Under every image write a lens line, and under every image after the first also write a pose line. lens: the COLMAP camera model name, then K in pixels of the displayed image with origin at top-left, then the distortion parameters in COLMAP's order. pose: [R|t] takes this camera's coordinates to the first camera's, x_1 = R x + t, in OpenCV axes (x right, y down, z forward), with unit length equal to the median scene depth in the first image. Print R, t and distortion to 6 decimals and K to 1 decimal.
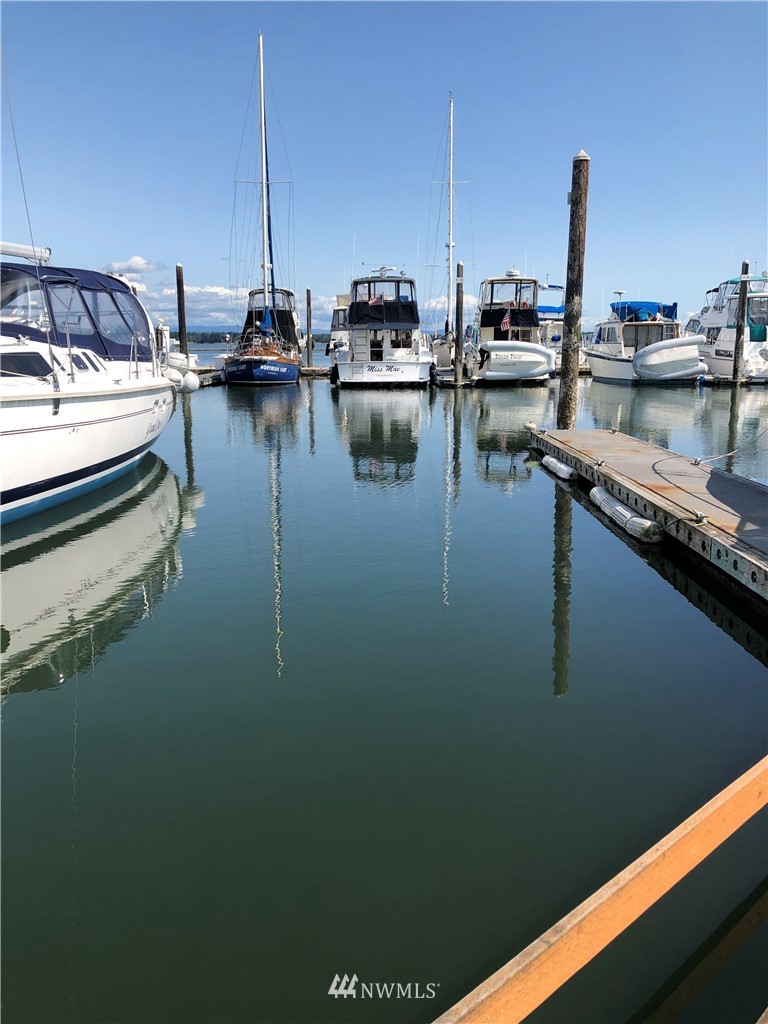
lens RADIAL K [[847.5, 0, 382.3], [0, 847.5, 512.7], [0, 0, 1]] dist [-0.031038, 0.011388]
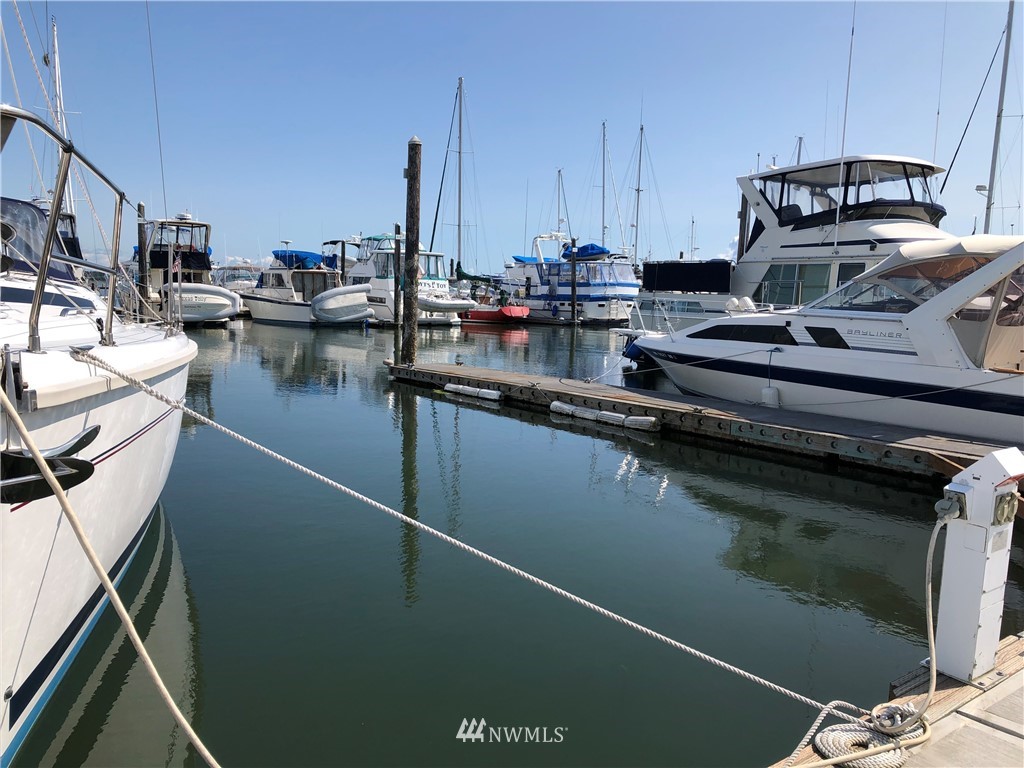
lens RADIAL K [[847.5, 0, 505.8], [0, 847.5, 387.6], [0, 0, 1]] dist [-0.031038, 0.011388]
pose [[0.790938, -0.038547, 0.610681, -0.173694], [0.086430, 0.995046, -0.049134, 0.001854], [-0.605761, 0.091644, 0.790351, -0.007680]]
